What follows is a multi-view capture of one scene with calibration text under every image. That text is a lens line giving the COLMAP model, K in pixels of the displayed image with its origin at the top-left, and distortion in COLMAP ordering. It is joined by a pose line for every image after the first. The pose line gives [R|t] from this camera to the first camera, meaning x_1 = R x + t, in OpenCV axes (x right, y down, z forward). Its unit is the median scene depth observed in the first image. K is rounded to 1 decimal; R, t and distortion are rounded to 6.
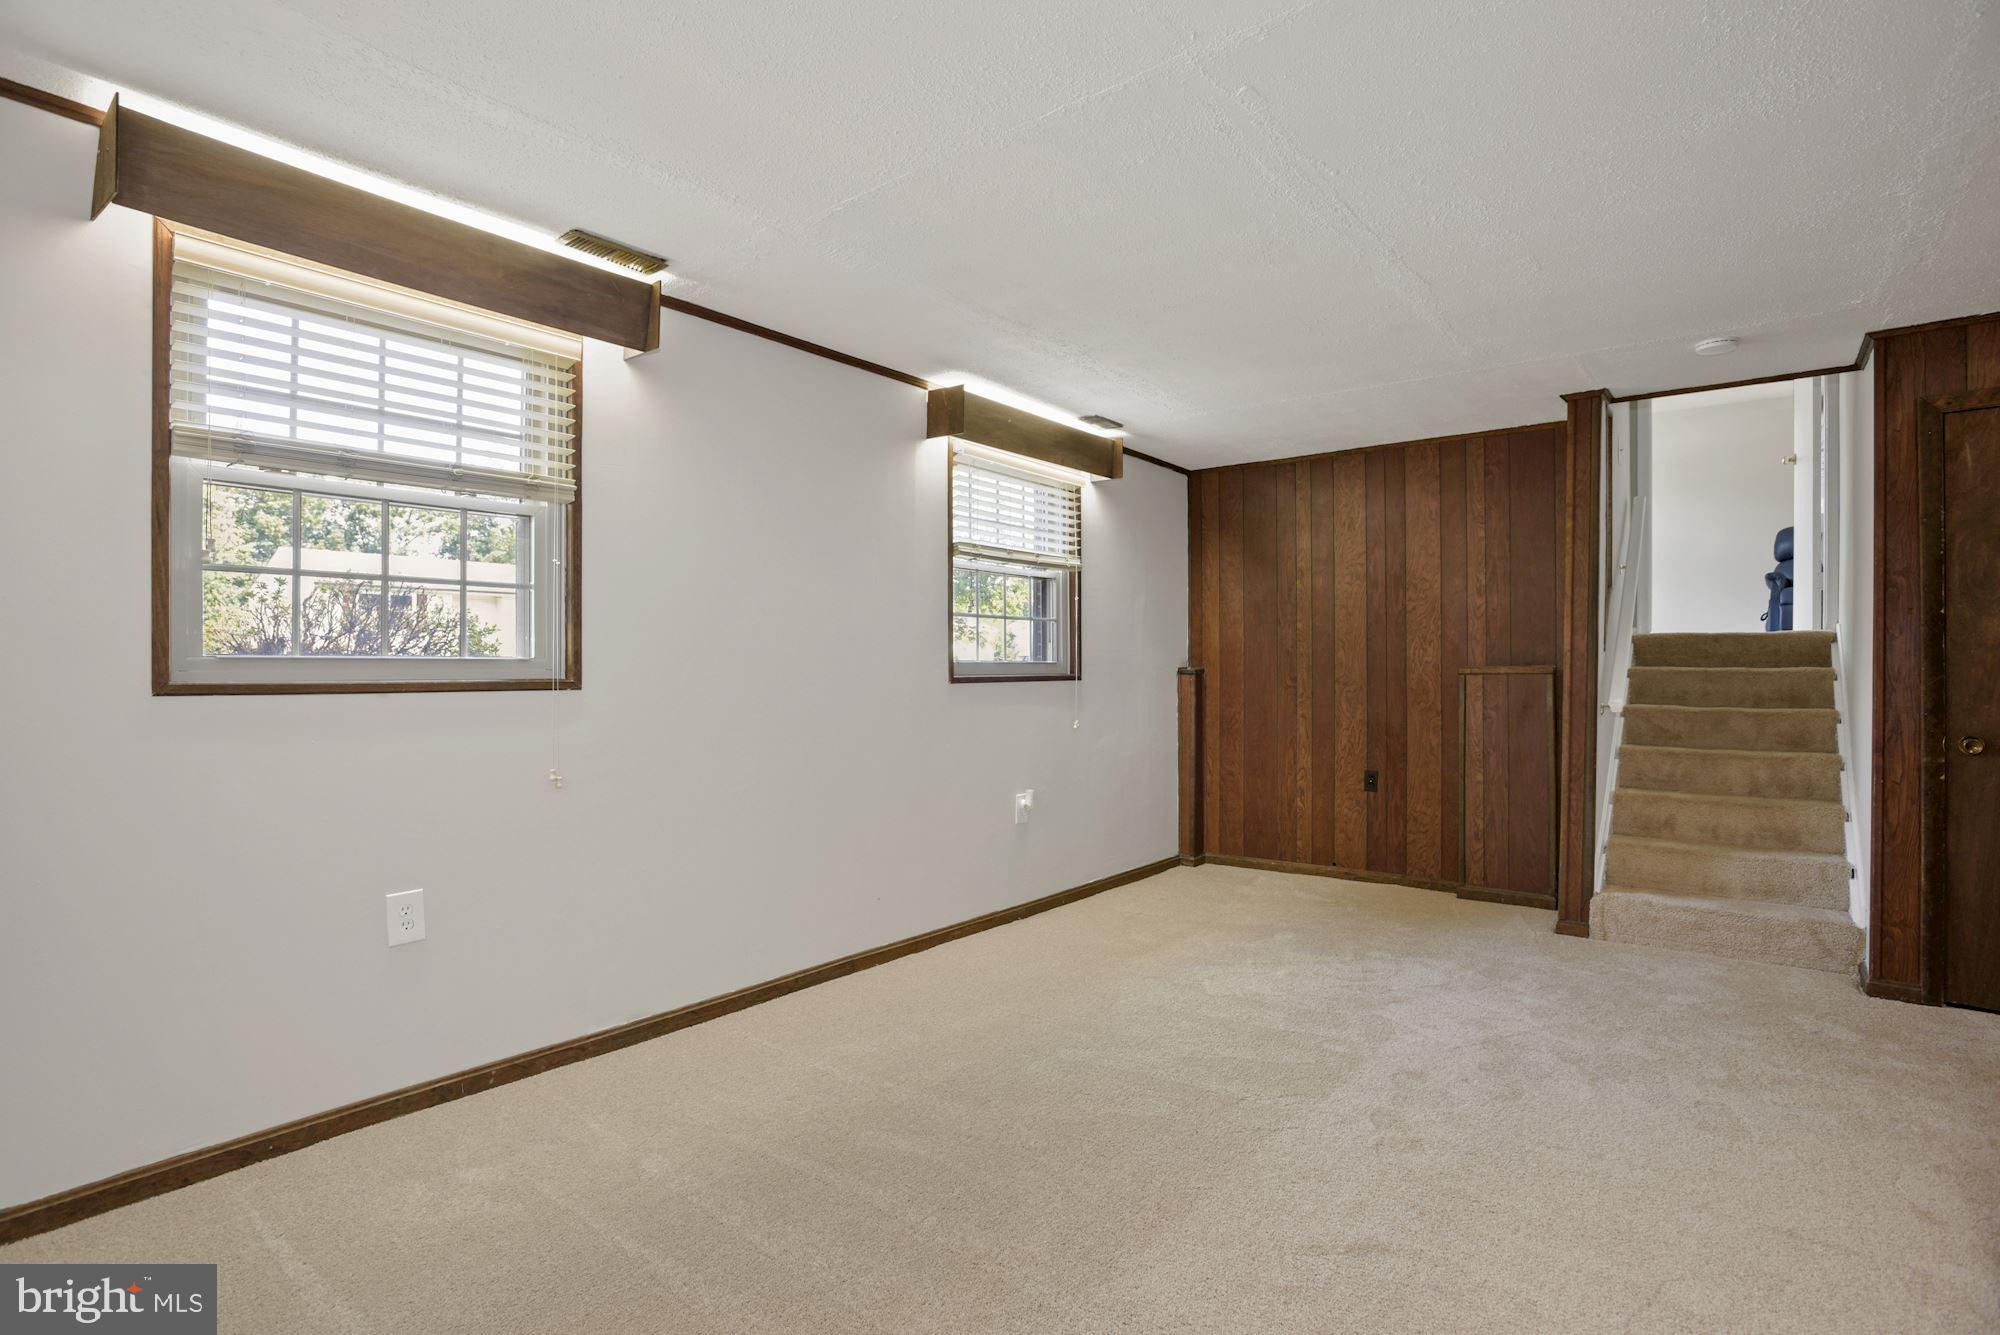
lens RADIAL K [[947.2, 0, 1000.0], [0, 947.2, 667.5], [0, 0, 1]] dist [0.015350, -0.000169]
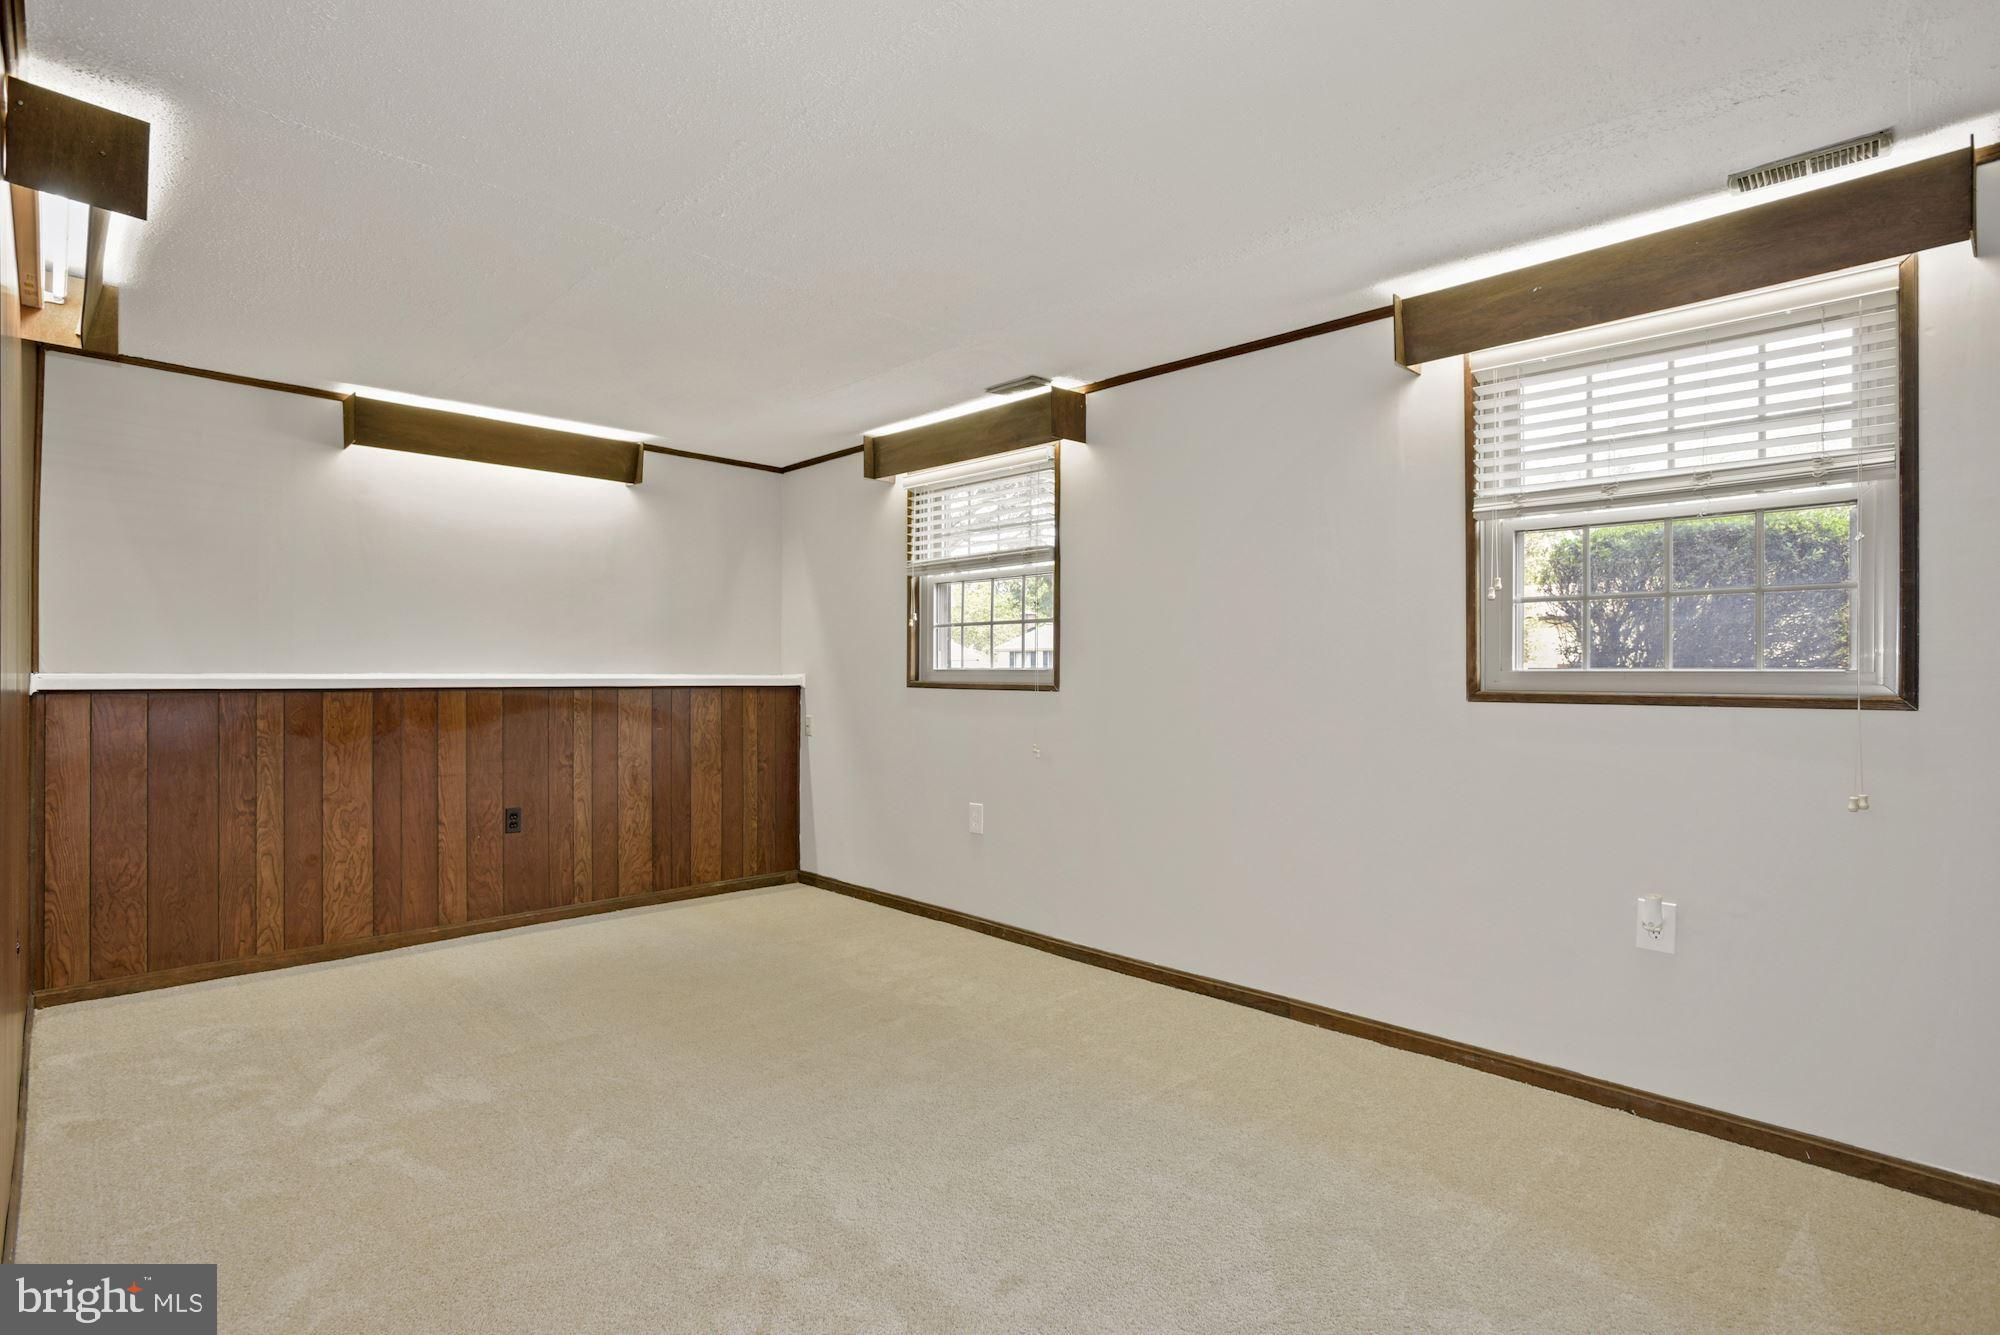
lens RADIAL K [[817.3, 0, 973.9], [0, 817.3, 674.7], [0, 0, 1]] dist [-0.013581, -0.000086]
pose [[-0.010554, -0.000021, -0.999944, 0.276241], [-0.008666, 0.999962, 0.000071, -0.000199], [0.999907, 0.008666, -0.010554, 0.317929]]
